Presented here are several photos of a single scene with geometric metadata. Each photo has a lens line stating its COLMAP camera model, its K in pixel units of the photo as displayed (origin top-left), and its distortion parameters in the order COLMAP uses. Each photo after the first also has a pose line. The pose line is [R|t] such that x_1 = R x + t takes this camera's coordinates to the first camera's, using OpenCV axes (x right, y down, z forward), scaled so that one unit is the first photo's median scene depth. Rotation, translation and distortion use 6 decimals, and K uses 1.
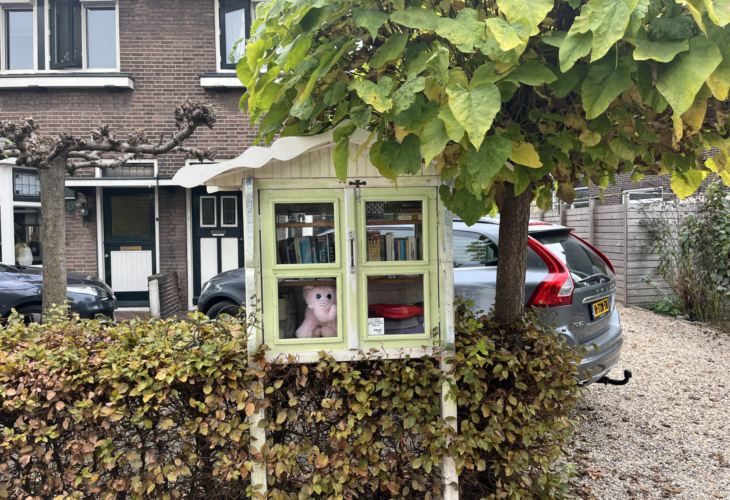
lens RADIAL K [[550.5, 0, 369.3], [0, 550.5, 249.1], [0, 0, 1]] dist [0.100283, -0.143363]
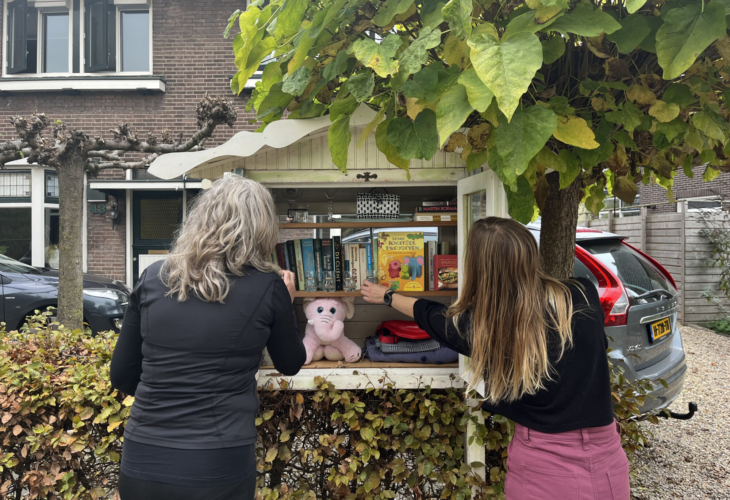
lens RADIAL K [[551.1, 0, 360.2], [0, 551.1, 242.5], [0, 0, 1]] dist [0.096518, -0.135617]
pose [[0.996276, 0.014367, -0.085014, 0.039873], [-0.016547, 0.999551, -0.024986, 0.002416], [0.084617, 0.026300, 0.996066, 0.159082]]
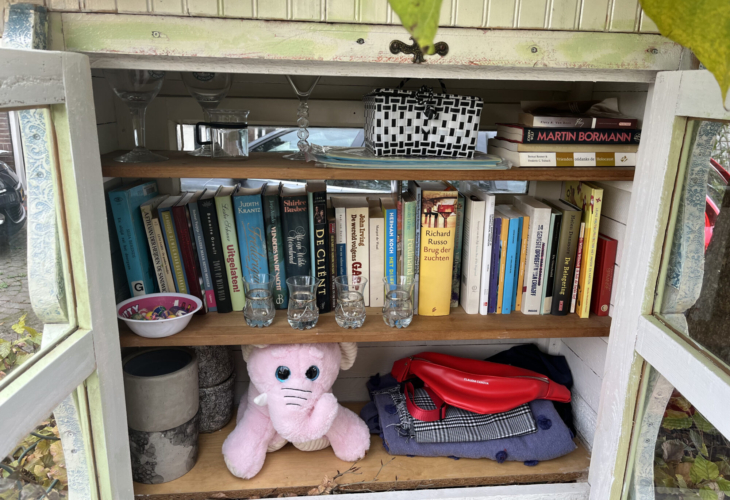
lens RADIAL K [[551.1, 0, 360.2], [0, 551.1, 242.5], [0, 0, 1]] dist [0.096518, -0.135617]
pose [[0.998261, 0.037304, 0.045649, -0.061124], [-0.046878, 0.971832, 0.230963, -0.082981], [-0.035747, -0.232702, 0.971891, 0.664405]]
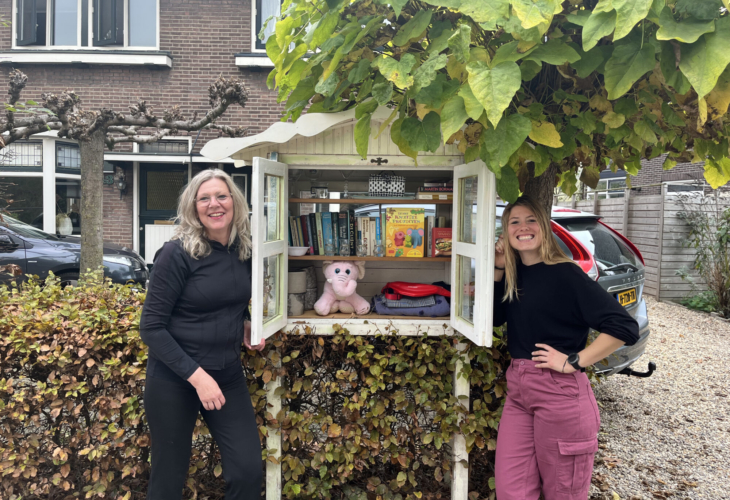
lens RADIAL K [[551.1, 0, 360.2], [0, 551.1, 242.5], [0, 0, 1]] dist [0.096518, -0.135617]
pose [[0.997007, 0.038434, -0.067076, 0.016908], [-0.037291, 0.999138, 0.018212, 0.012527], [0.067719, -0.015657, 0.997582, -0.016277]]
